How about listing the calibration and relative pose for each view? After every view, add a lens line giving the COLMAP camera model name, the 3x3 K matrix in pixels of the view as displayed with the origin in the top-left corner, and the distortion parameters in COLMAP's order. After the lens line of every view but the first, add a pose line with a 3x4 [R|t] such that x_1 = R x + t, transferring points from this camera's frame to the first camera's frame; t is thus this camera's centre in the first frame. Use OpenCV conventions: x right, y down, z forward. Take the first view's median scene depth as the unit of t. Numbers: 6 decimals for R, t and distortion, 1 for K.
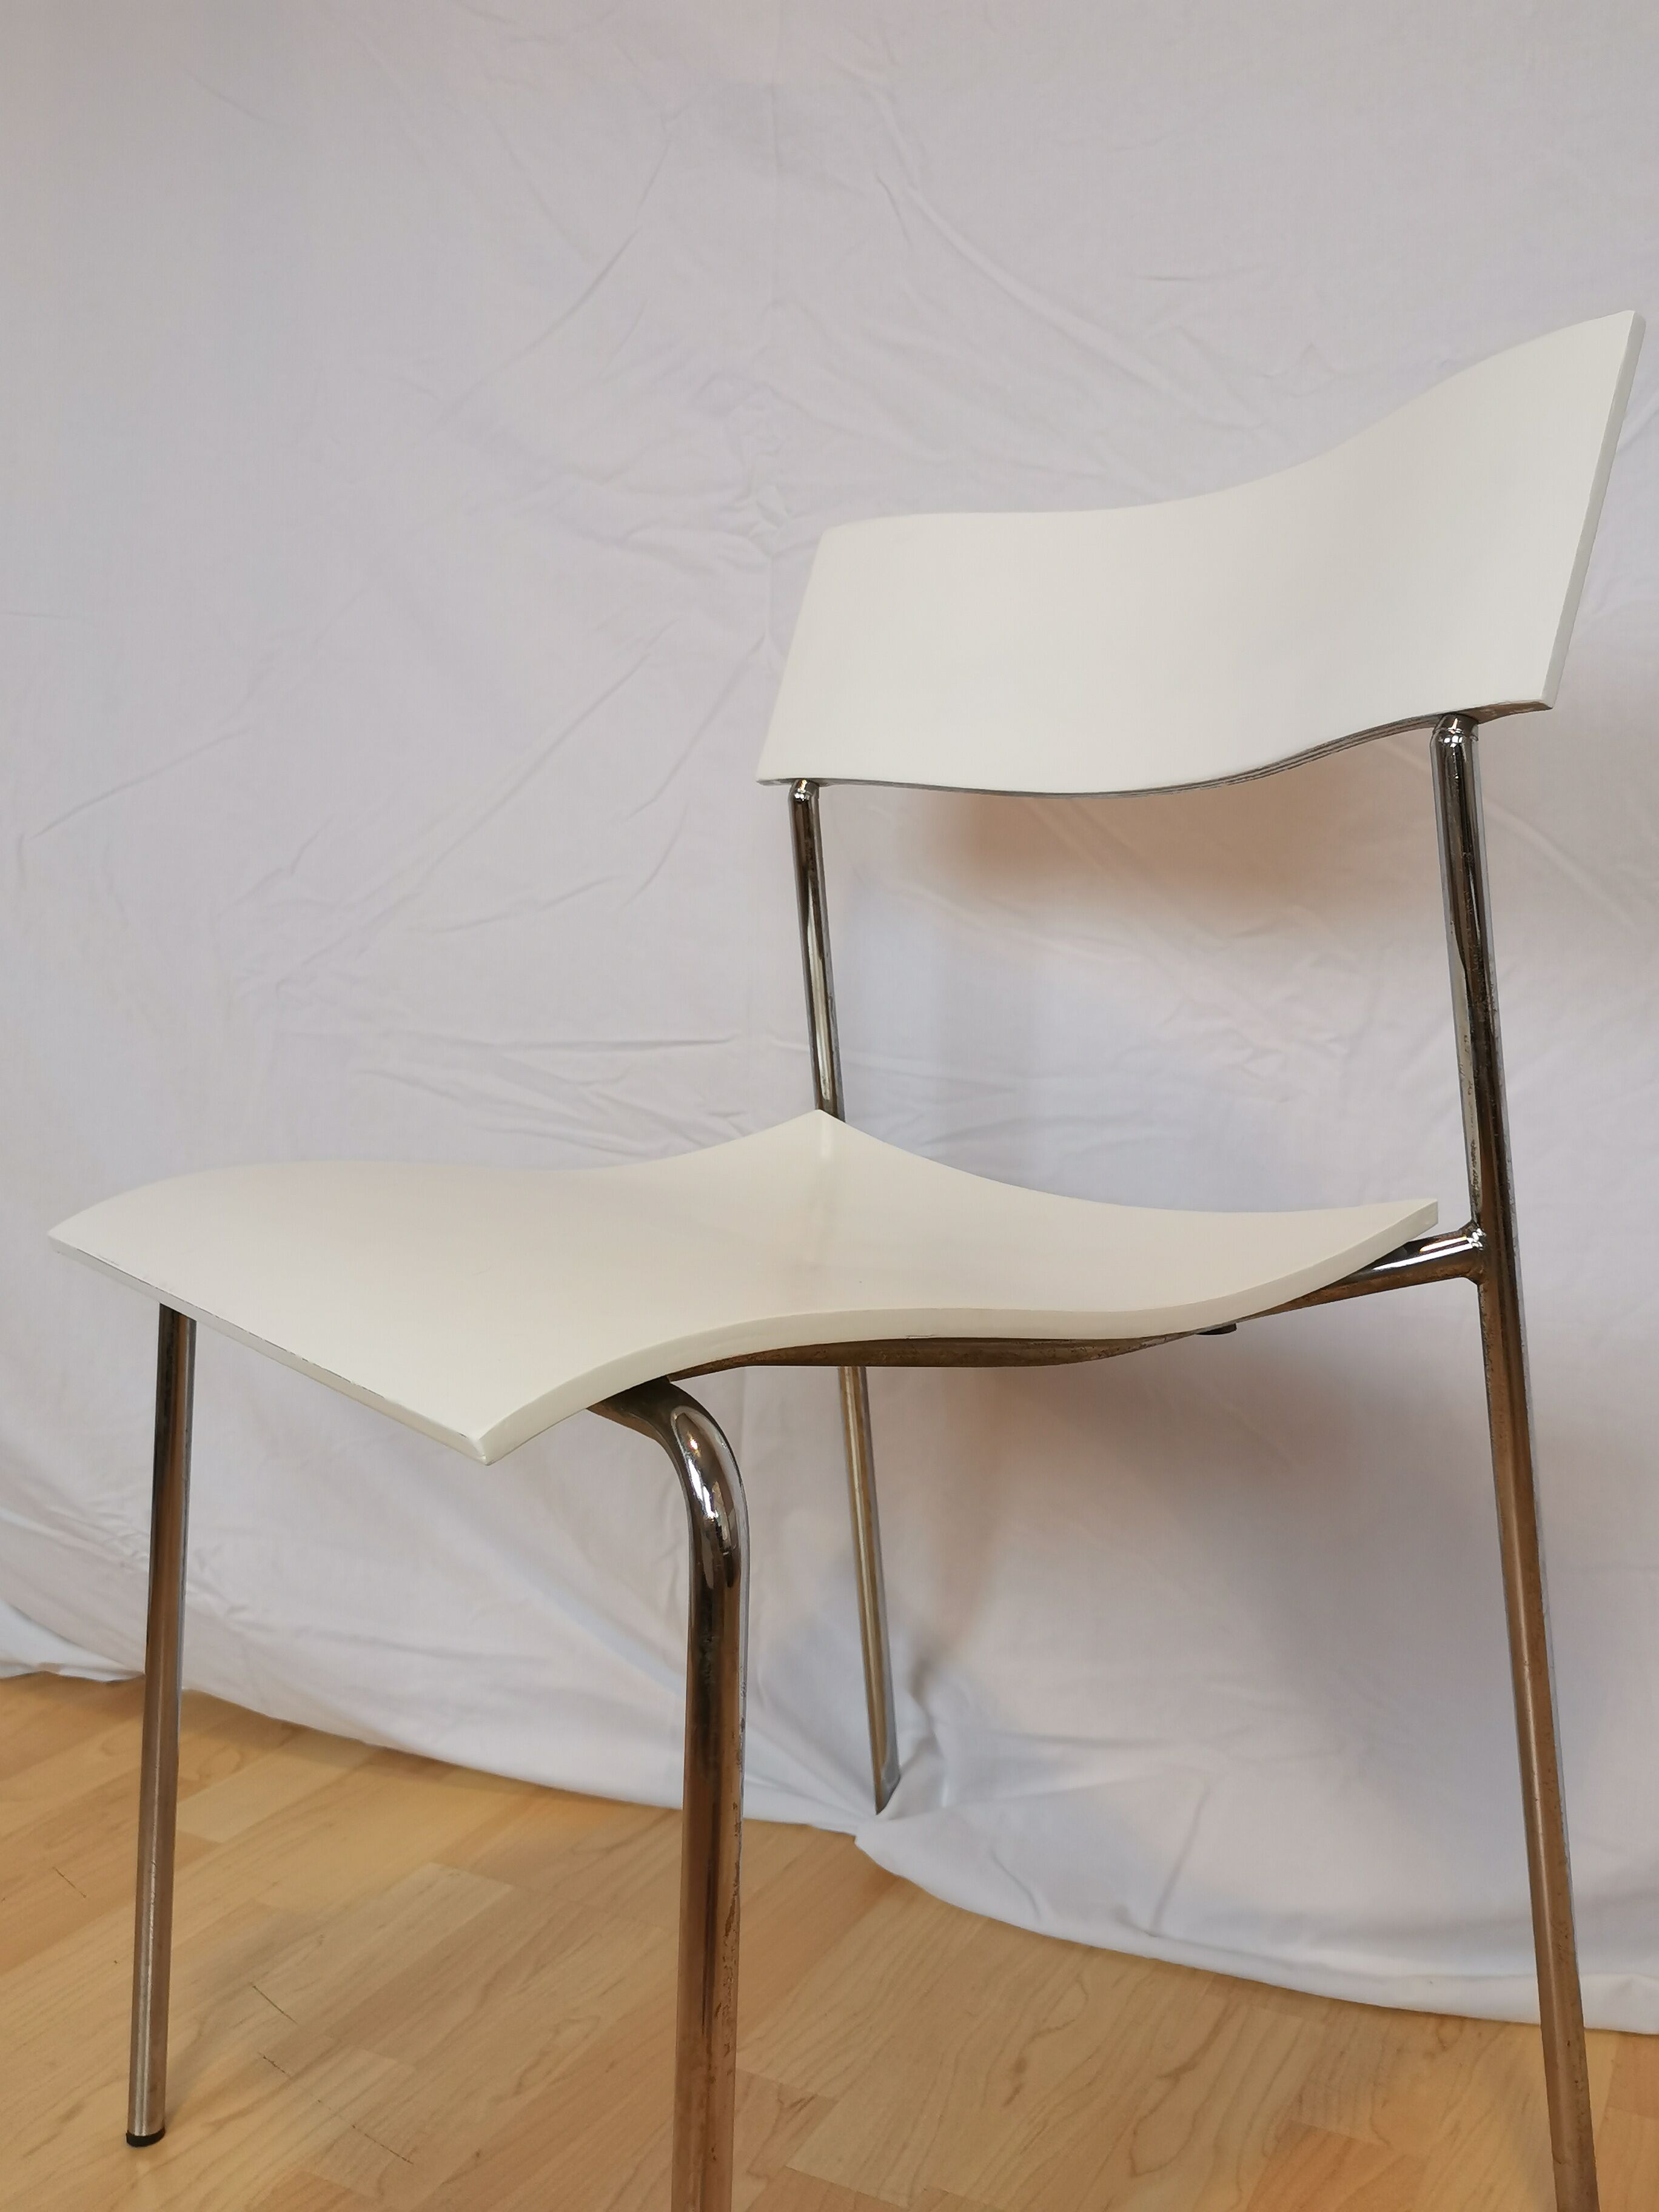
lens RADIAL K [[1938.6, 0, 827.6], [0, 1938.6, 1096.8], [0, 0, 1]] dist [0.049745, -0.053218]
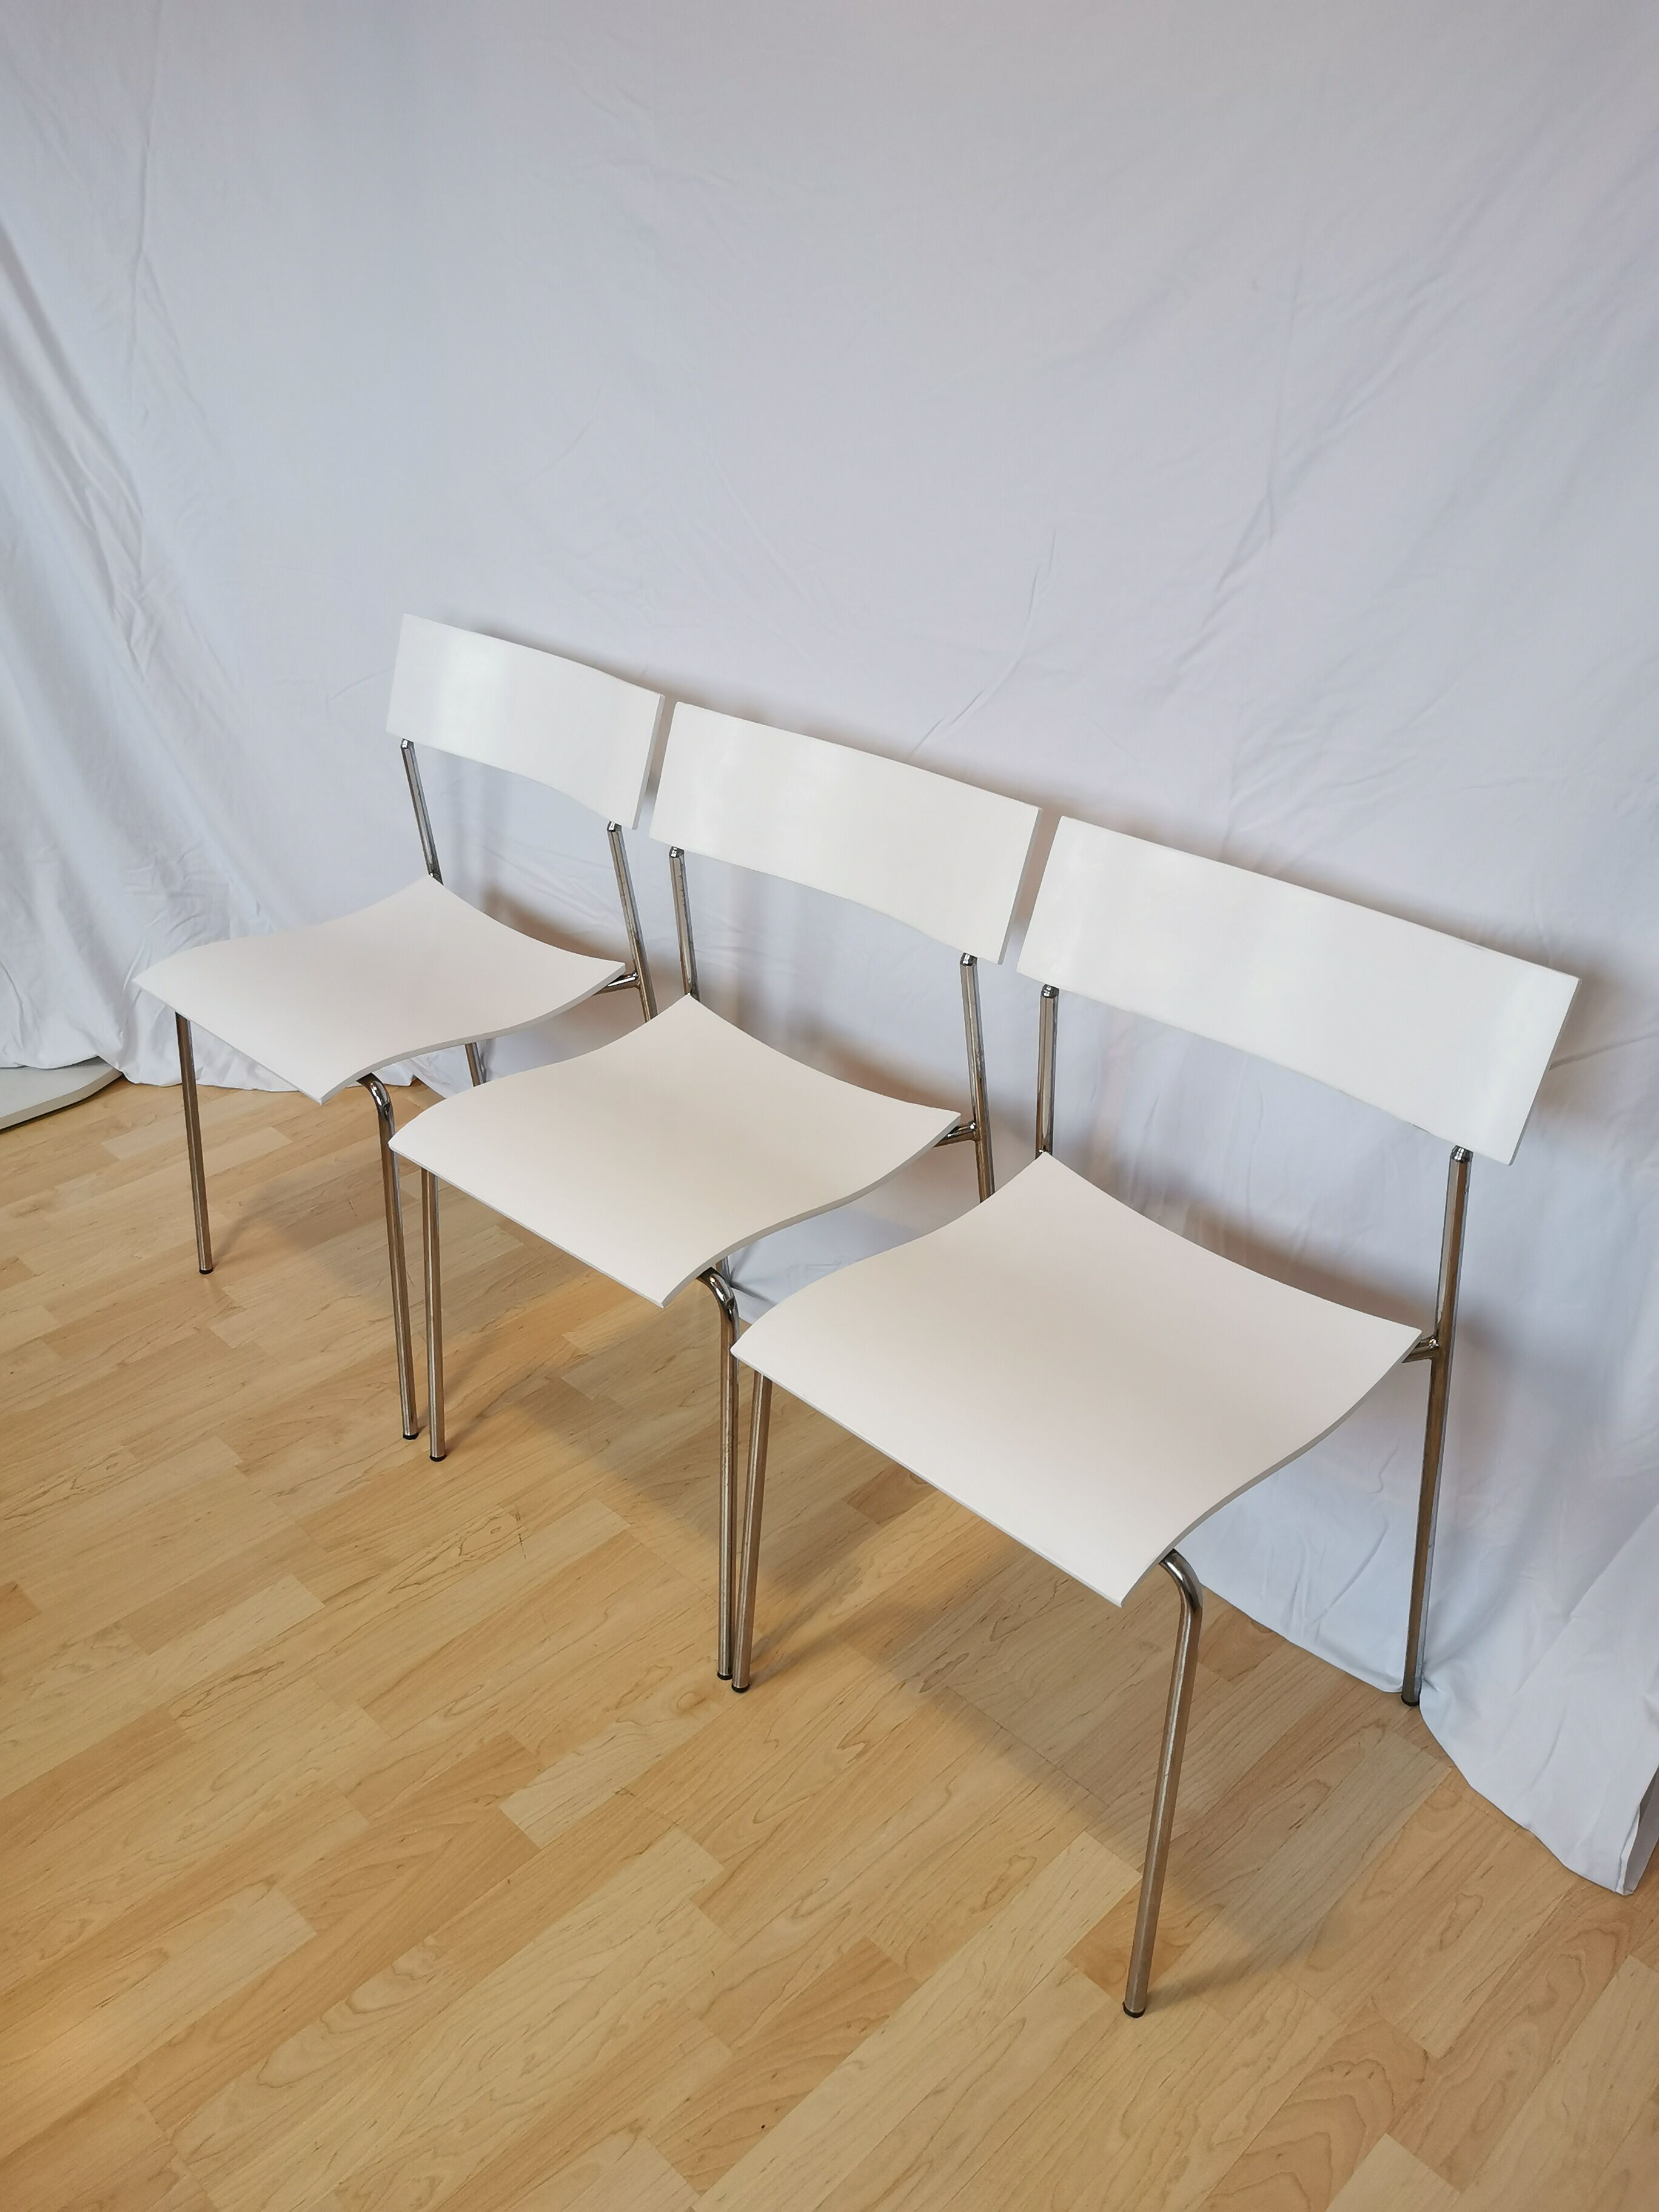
lens RADIAL K [[1894.7, 0, 798.5], [0, 1894.7, 1085.9], [0, 0, 1]] dist [0.064922, -0.045809]
pose [[0.951897, 0.151255, -0.266484, 0.716514], [-0.035640, 0.918425, 0.393986, -0.656874], [0.304338, -0.365537, 0.879637, -0.794523]]
